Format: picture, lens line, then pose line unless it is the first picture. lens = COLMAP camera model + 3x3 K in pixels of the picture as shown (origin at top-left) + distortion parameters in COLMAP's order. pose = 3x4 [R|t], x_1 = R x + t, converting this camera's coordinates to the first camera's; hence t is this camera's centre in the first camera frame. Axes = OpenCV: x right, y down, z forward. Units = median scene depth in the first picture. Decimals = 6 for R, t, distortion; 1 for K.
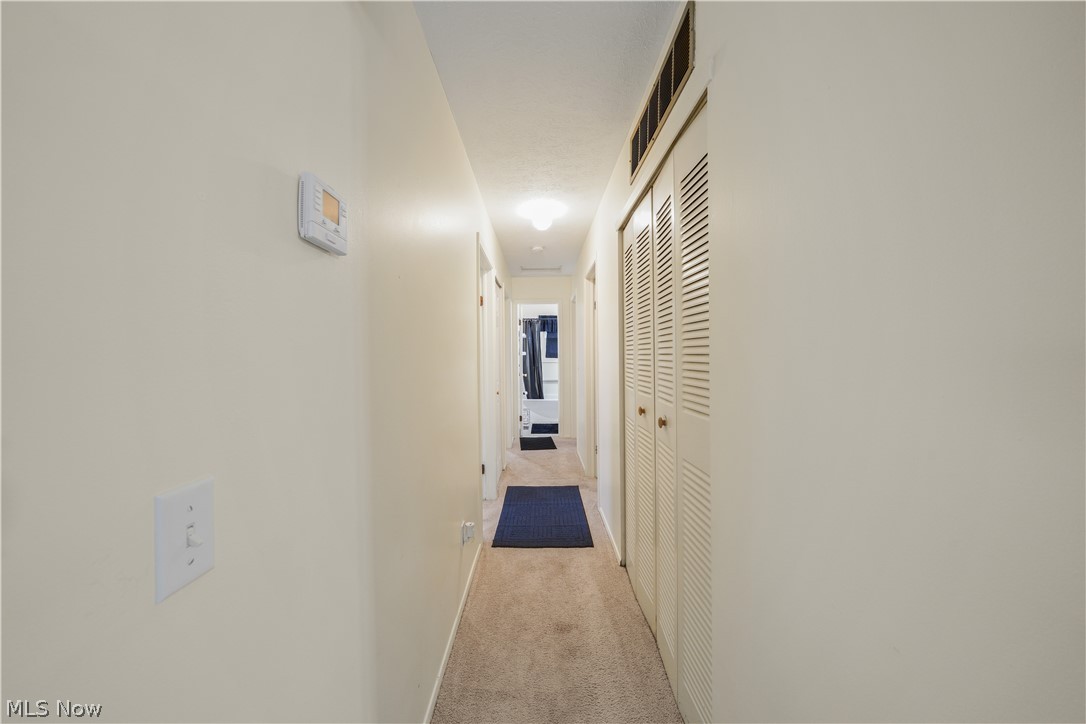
lens RADIAL K [[381.9, 0, 533.3], [0, 381.9, 351.0], [0, 0, 1]] dist [-0.006716, 0.000037]
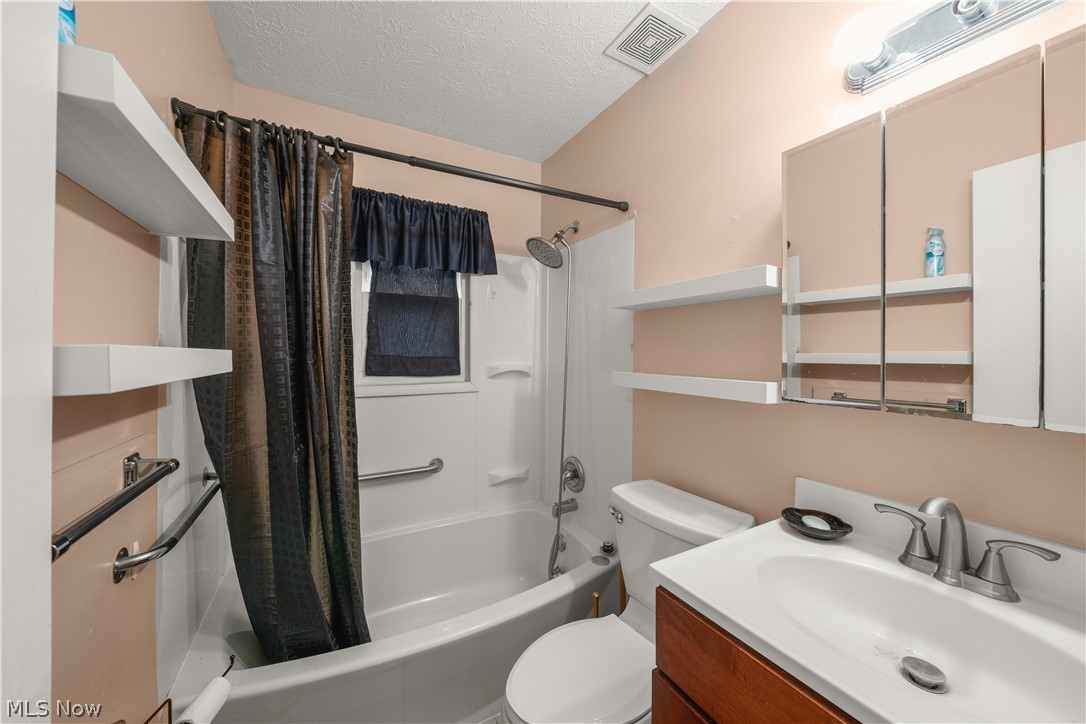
lens RADIAL K [[381.9, 0, 533.3], [0, 381.9, 351.0], [0, 0, 1]] dist [-0.006716, 0.000037]
pose [[0.874236, 0.013898, 0.485302, 0.008562], [-0.014671, 0.999890, -0.002206, 0.001305], [-0.485279, -0.005192, 0.874344, 0.753363]]
